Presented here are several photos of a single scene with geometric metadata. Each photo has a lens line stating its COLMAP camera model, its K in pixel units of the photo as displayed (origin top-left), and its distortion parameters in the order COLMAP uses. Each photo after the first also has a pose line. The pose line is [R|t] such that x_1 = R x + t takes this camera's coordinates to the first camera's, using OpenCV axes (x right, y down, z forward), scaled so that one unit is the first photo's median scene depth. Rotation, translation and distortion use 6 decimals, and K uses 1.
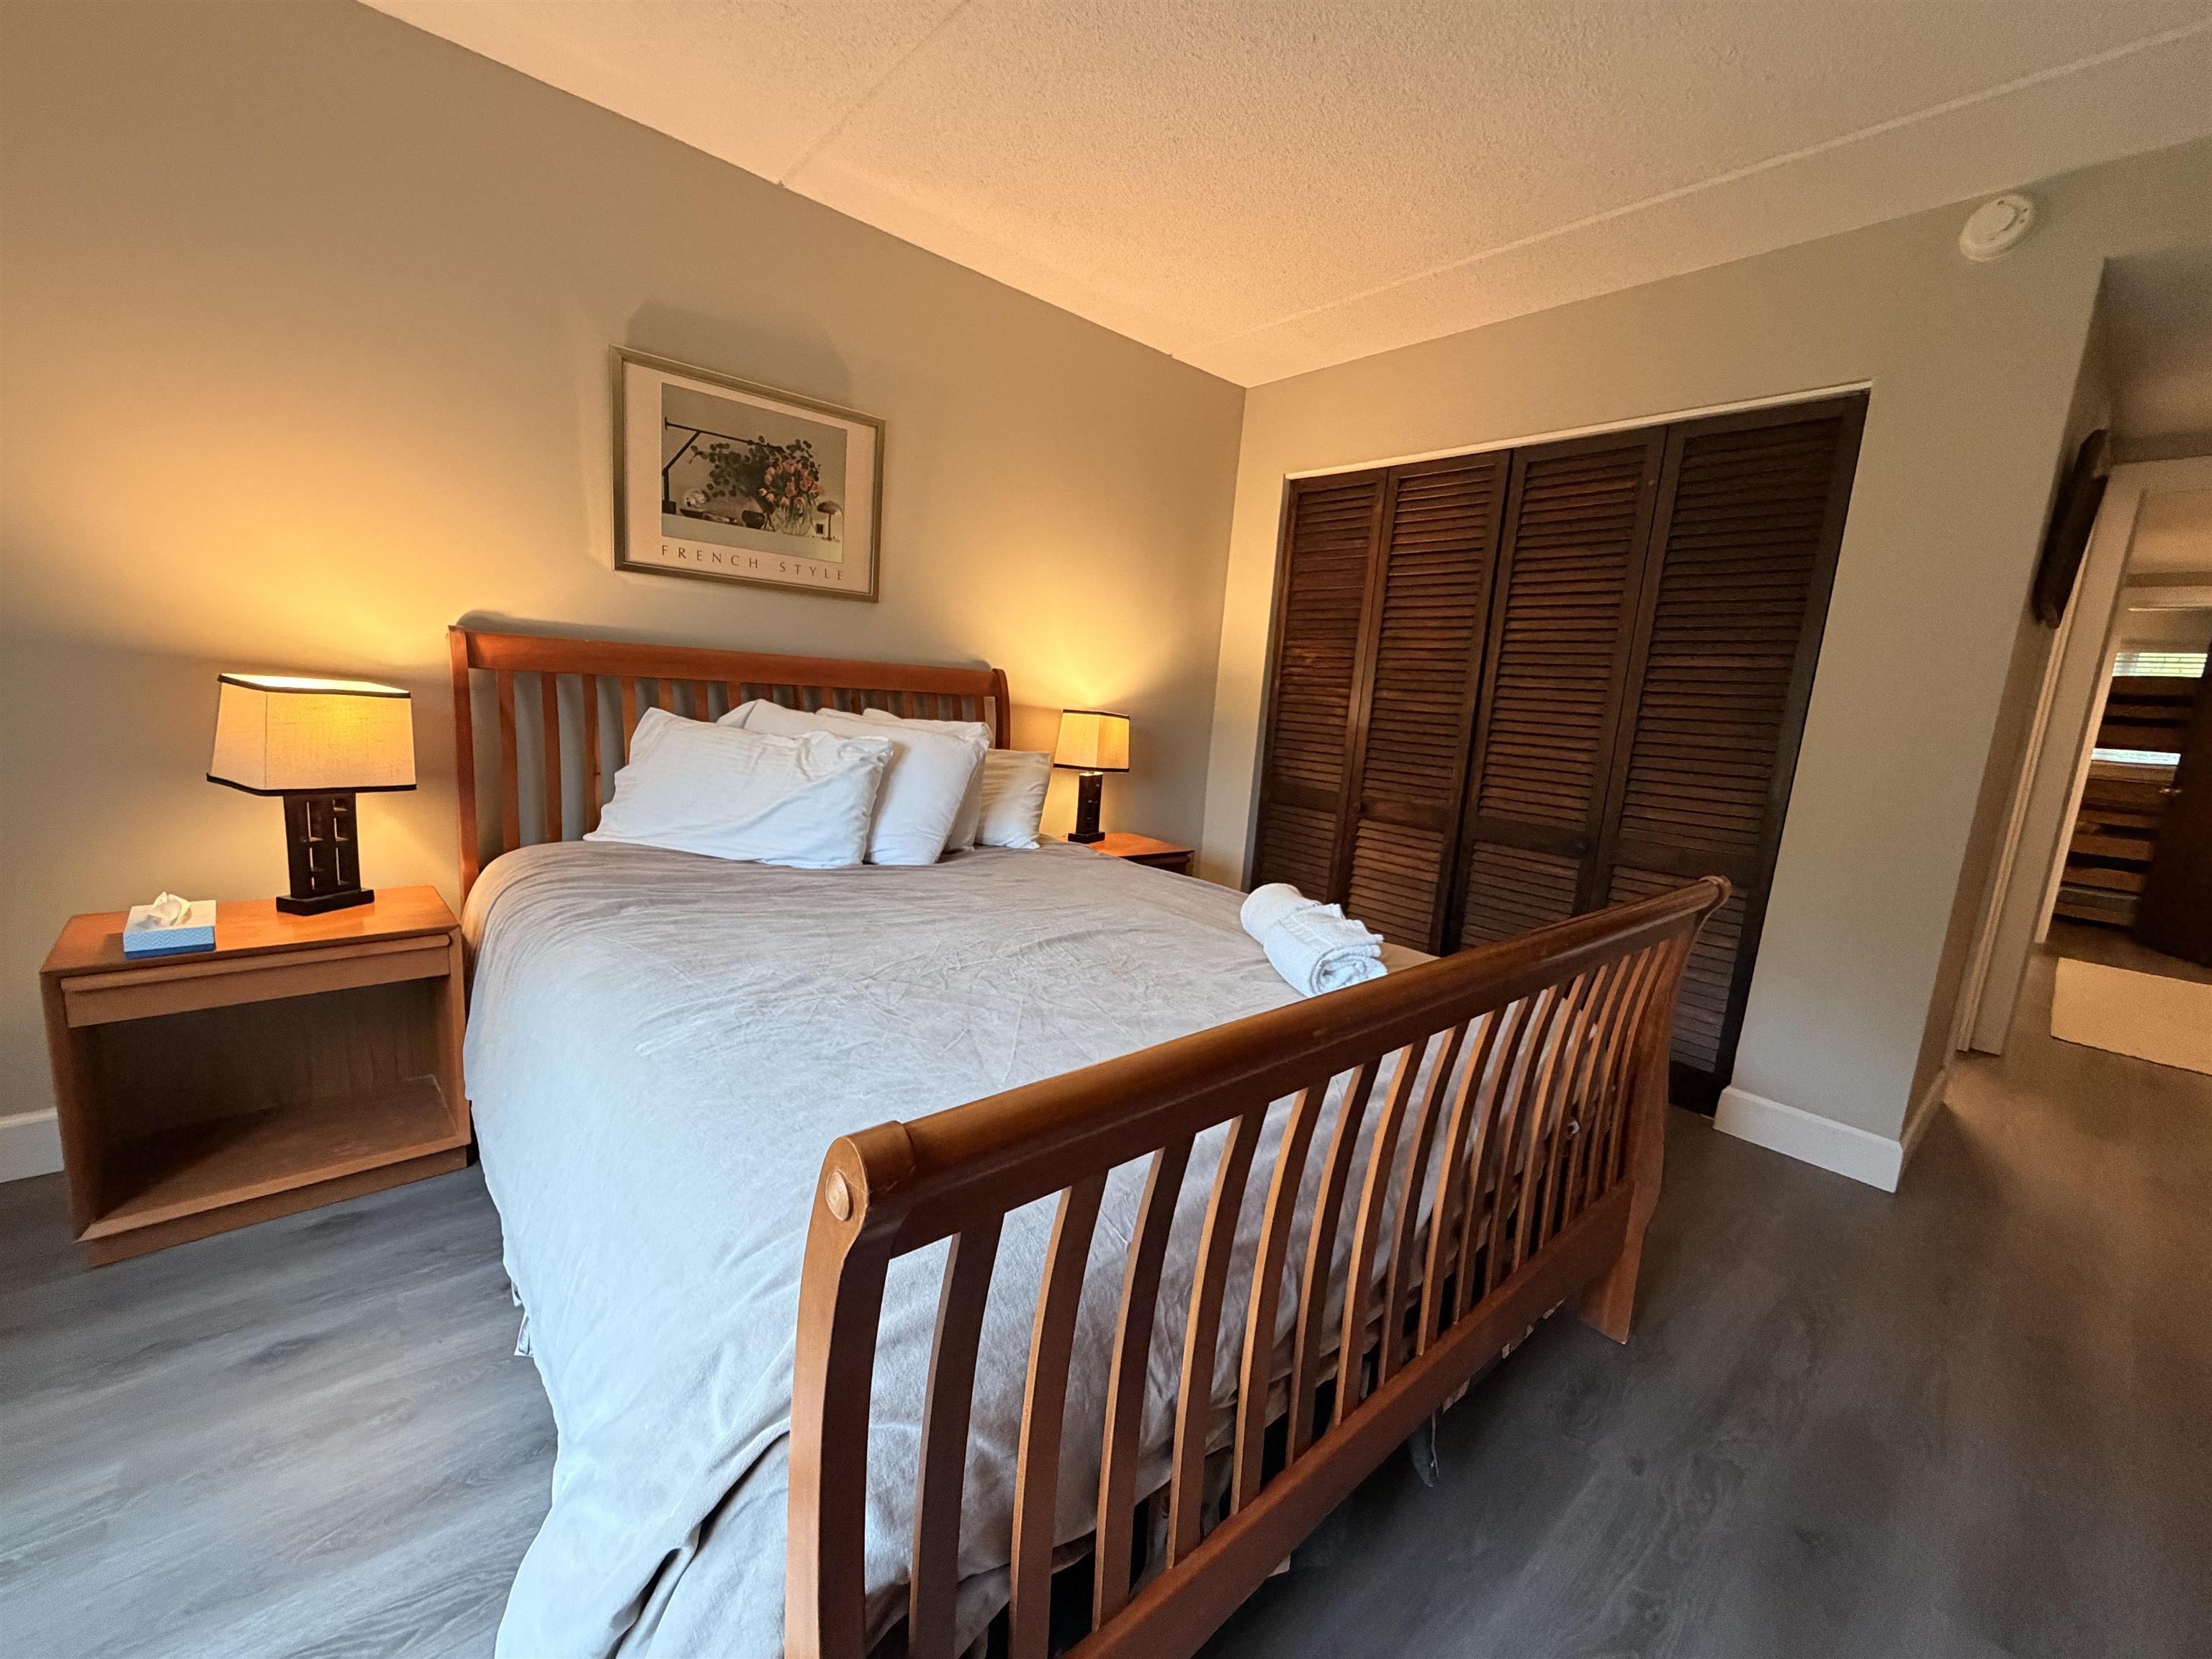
lens RADIAL K [[878.3, 0, 1108.0], [0, 878.3, 826.2], [0, 0, 1]] dist [-0.001365, -0.000146]
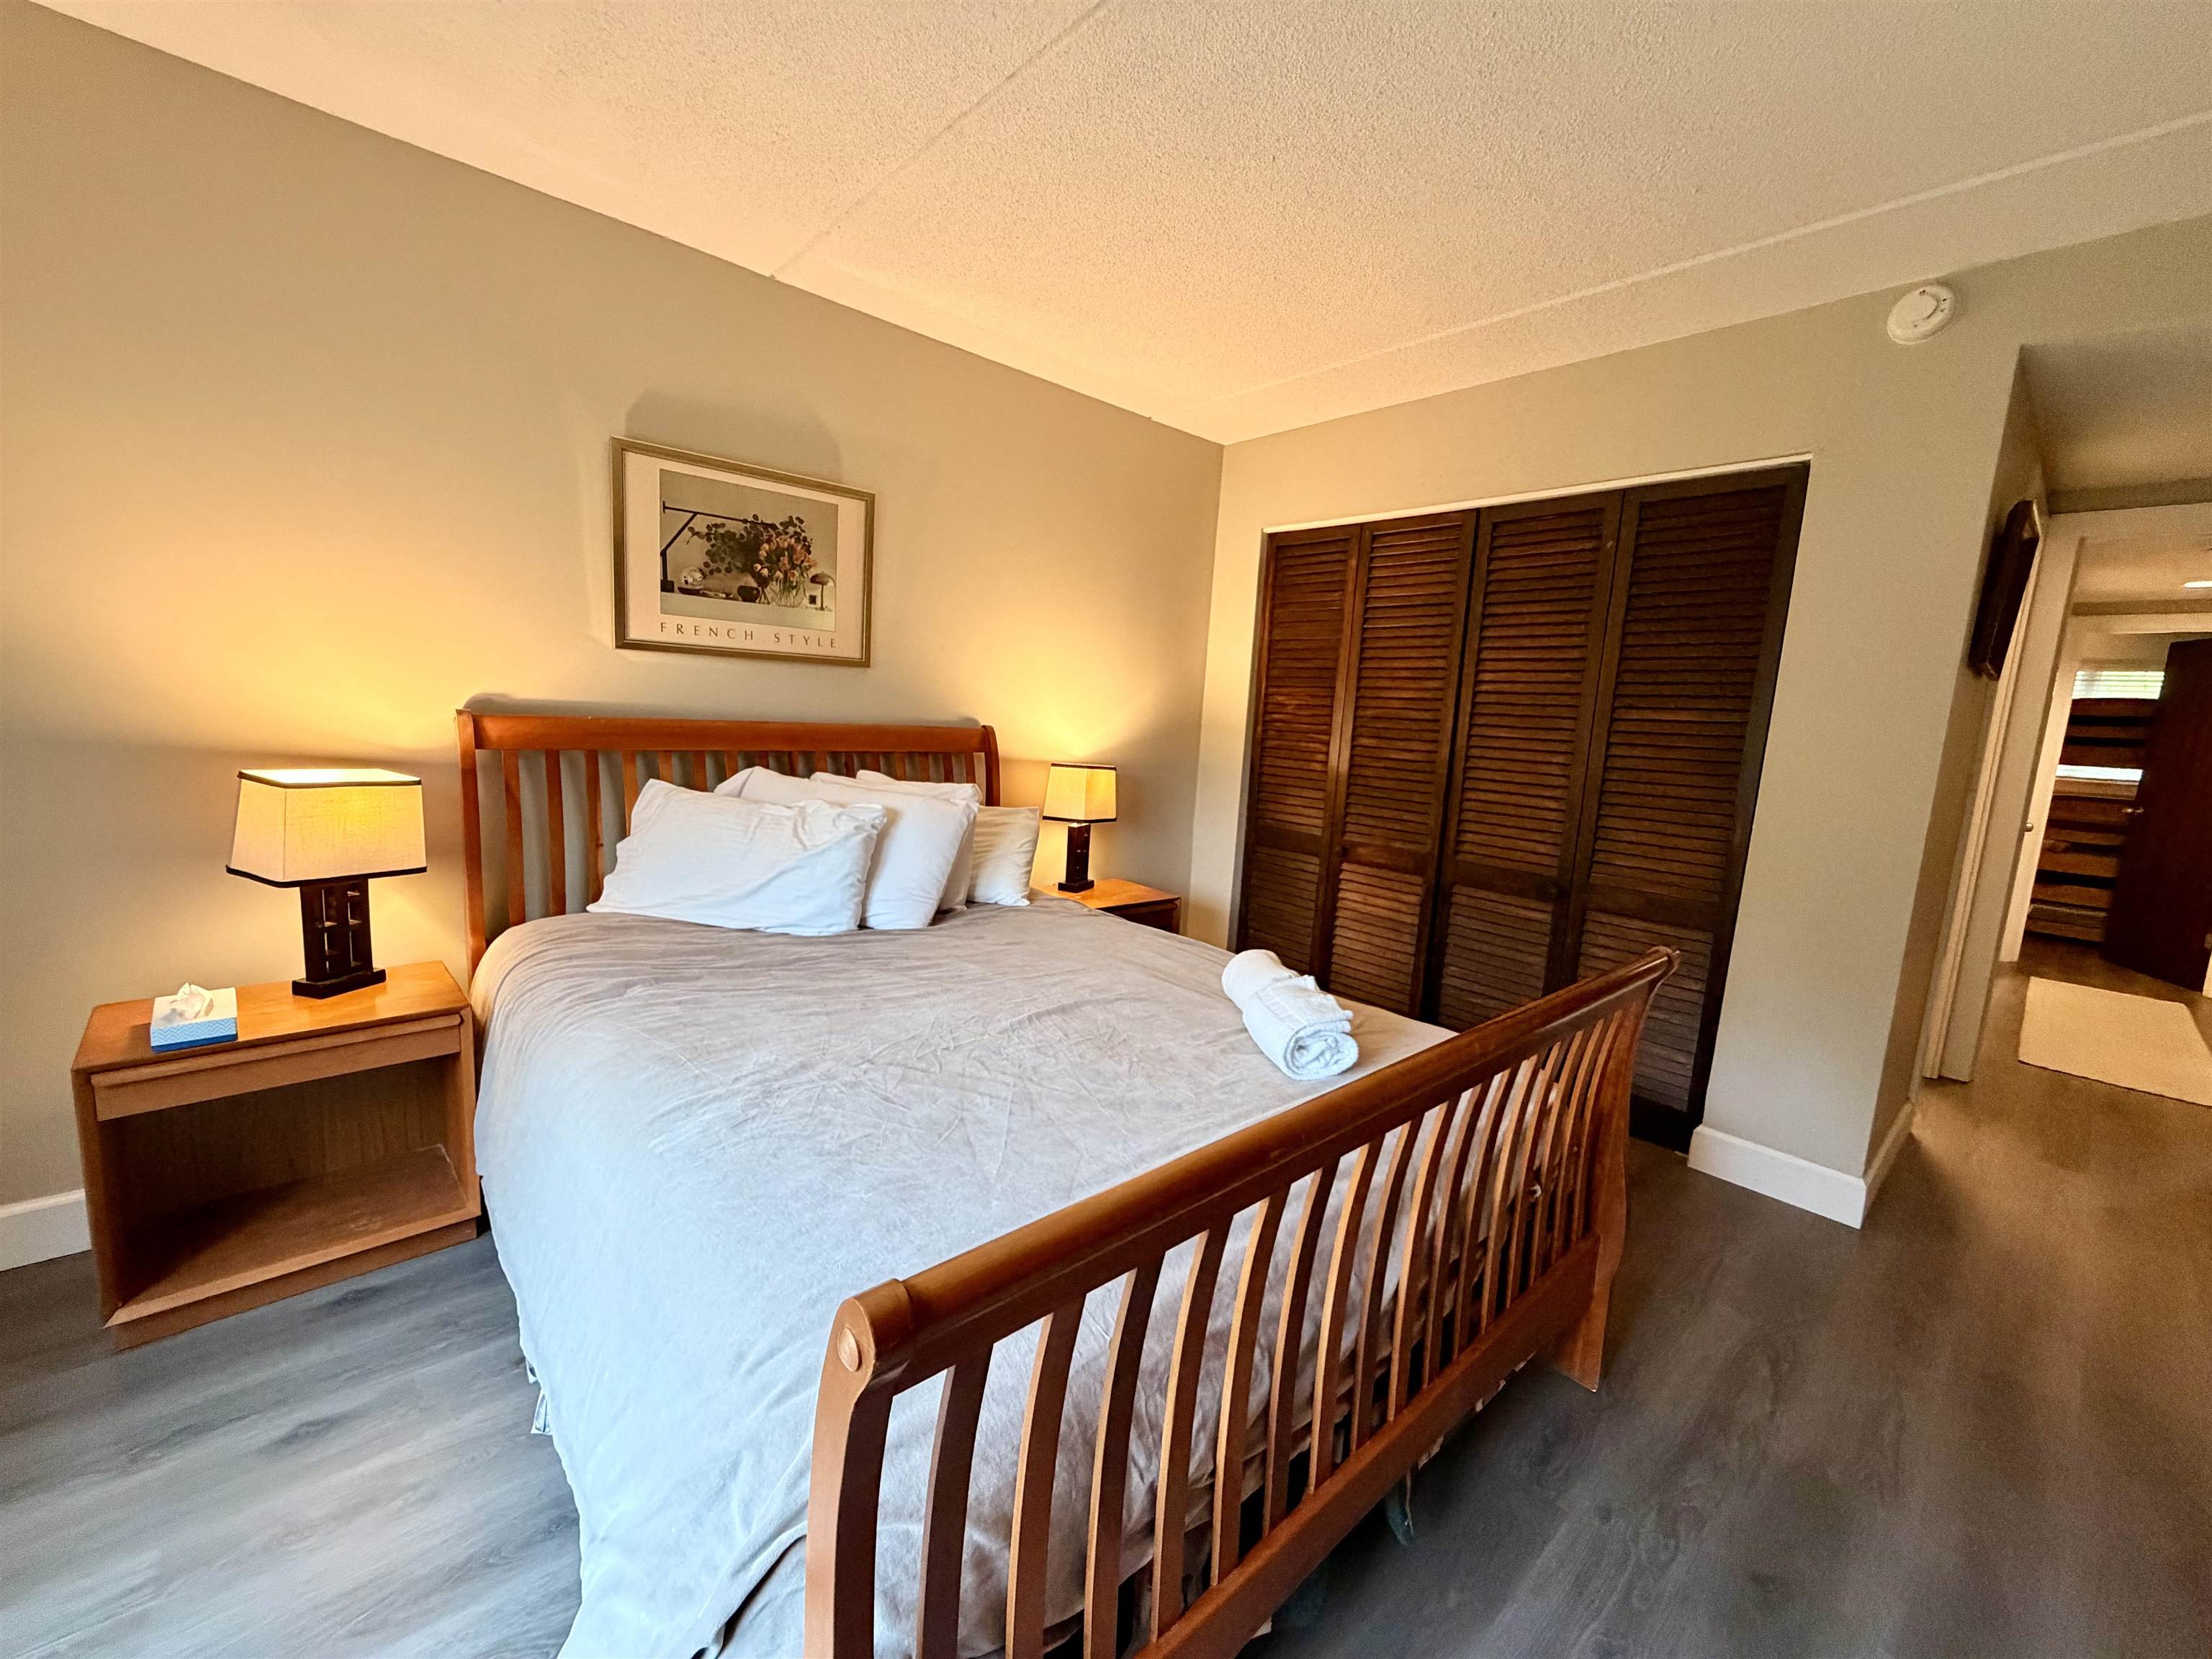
lens RADIAL K [[878.3, 0, 1108.0], [0, 878.3, 826.2], [0, 0, 1]] dist [-0.001365, -0.000146]
pose [[0.999821, -0.016991, 0.008271, 0.007637], [0.017152, 0.999656, -0.019839, -0.048353], [-0.007931, 0.019978, 0.999769, -0.035632]]
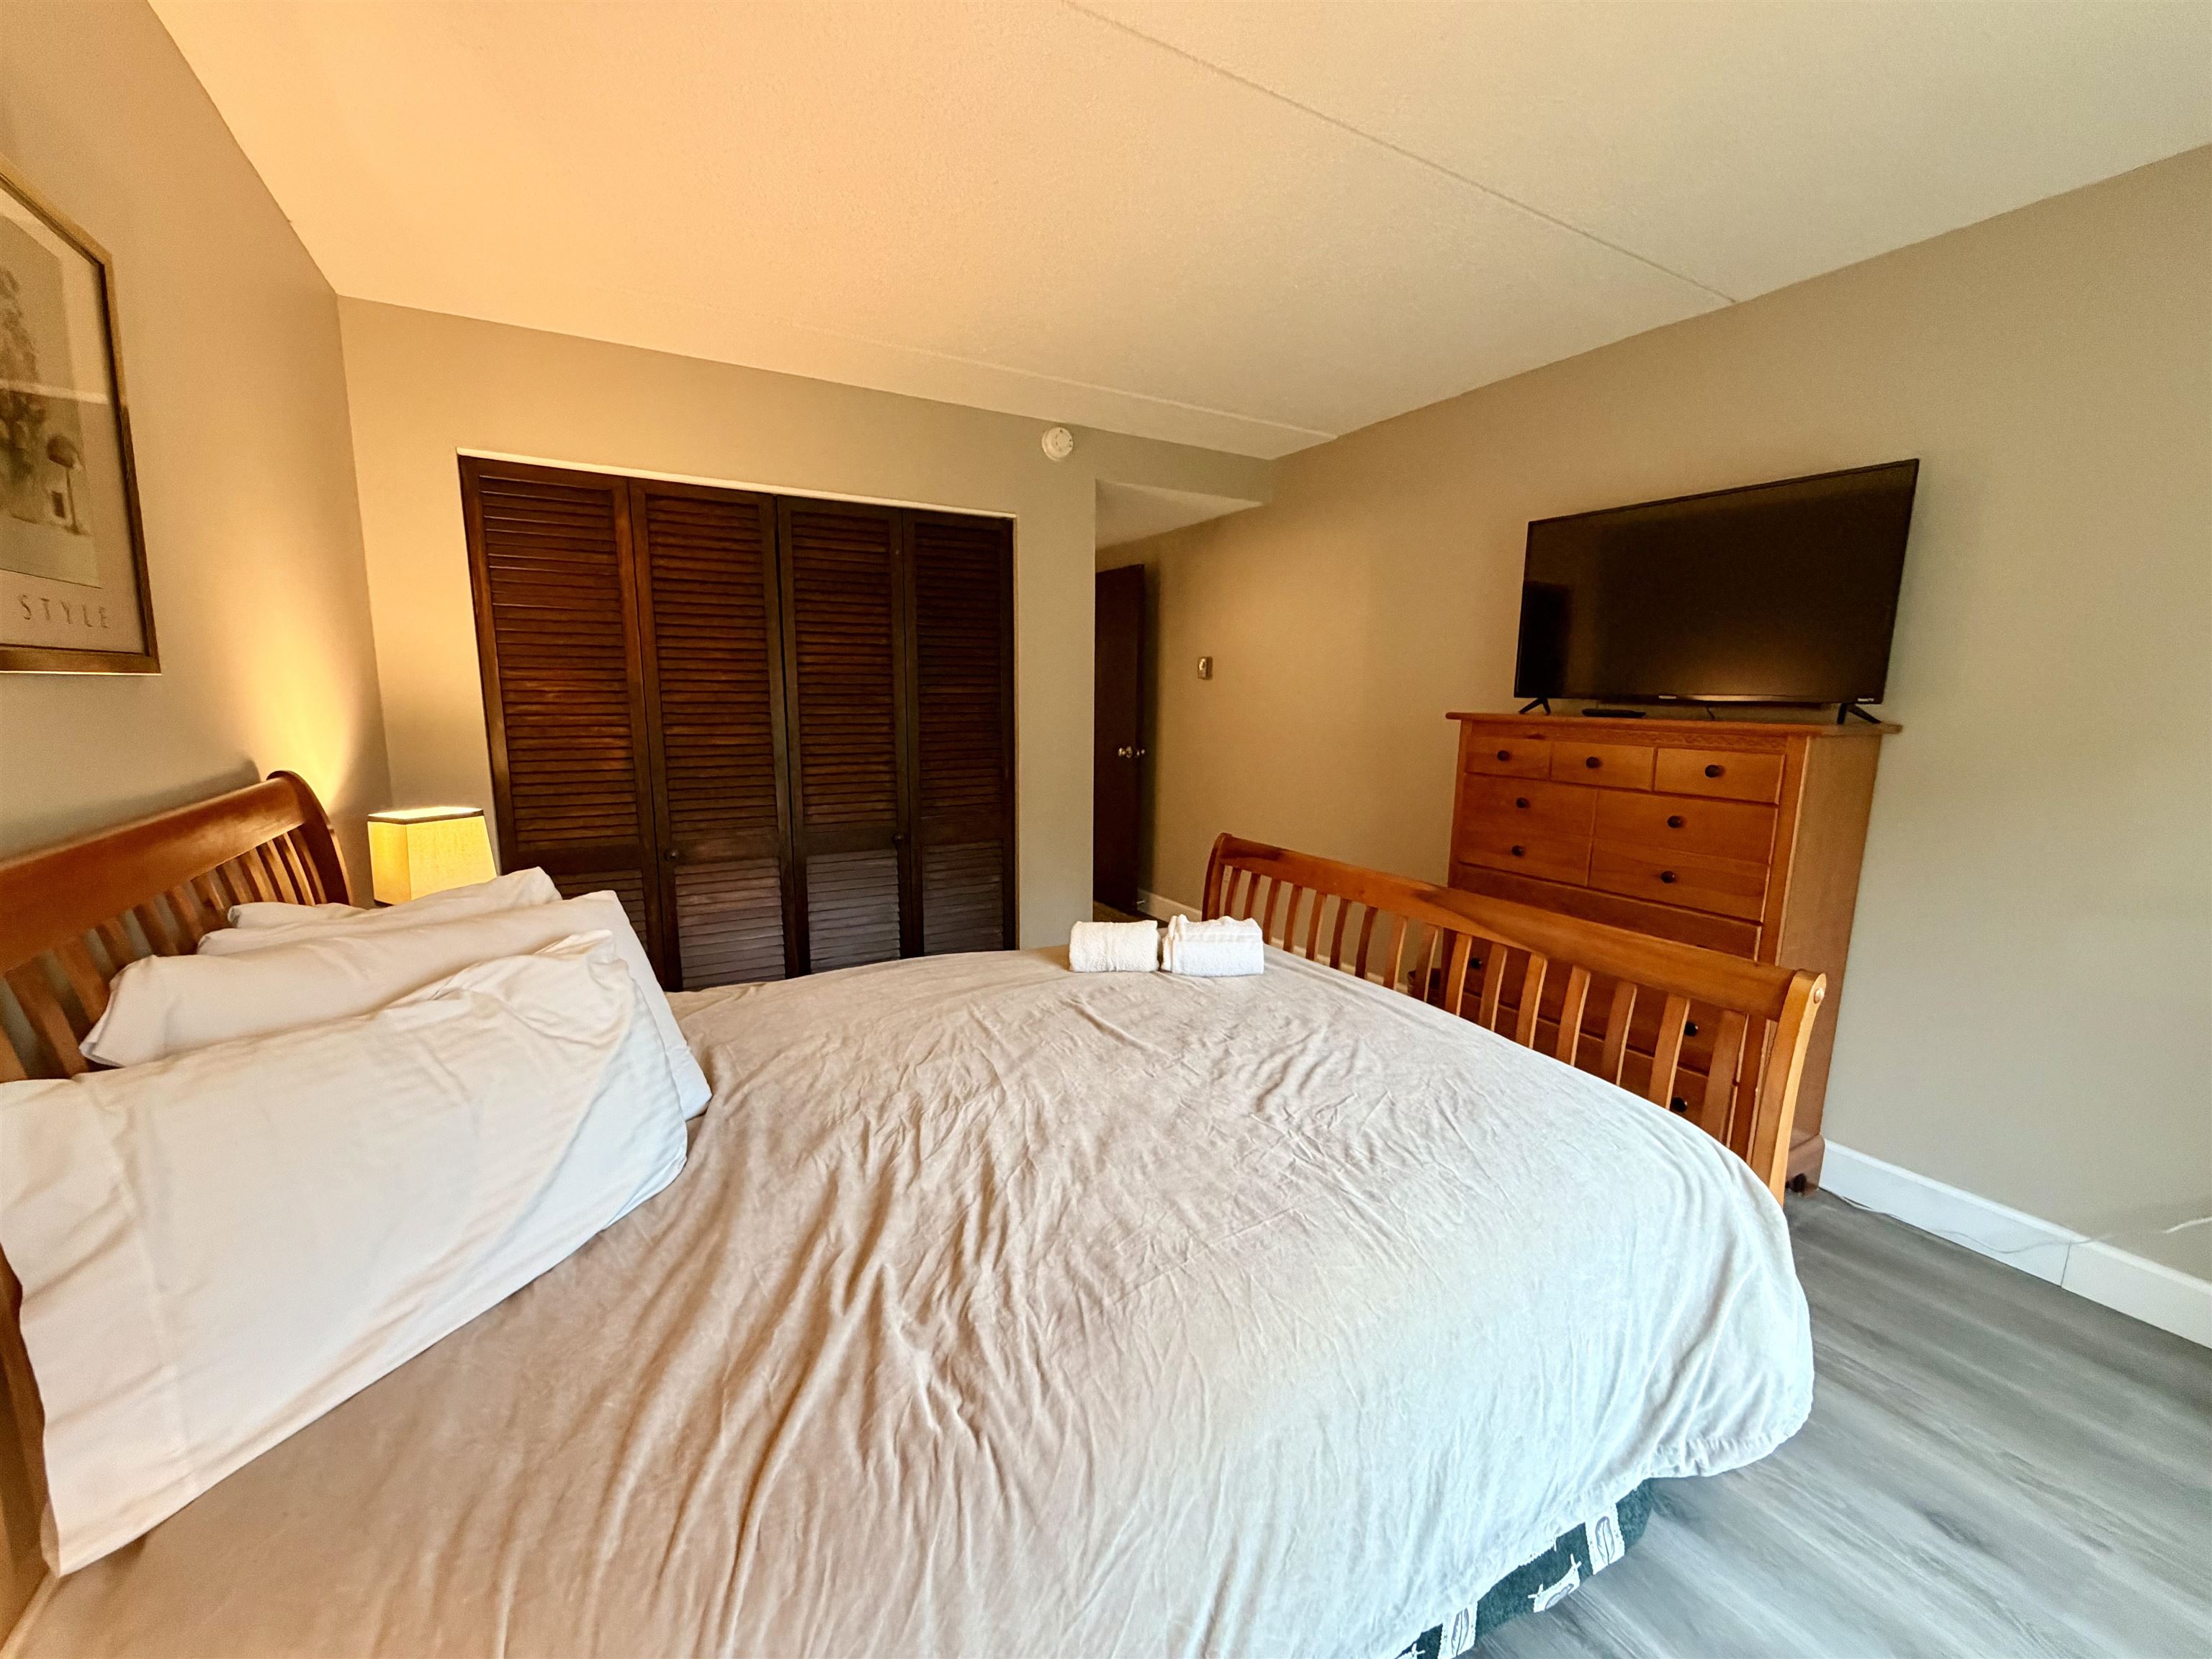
lens RADIAL K [[882.1, 0, 1101.3], [0, 882.1, 830.7], [0, 0, 1]] dist [-0.000616, 0.000291]
pose [[0.194316, -0.222126, 0.955459, -0.700983], [0.158564, 0.968328, 0.192870, -0.213589], [-0.968039, 0.114024, 0.223383, 0.508485]]
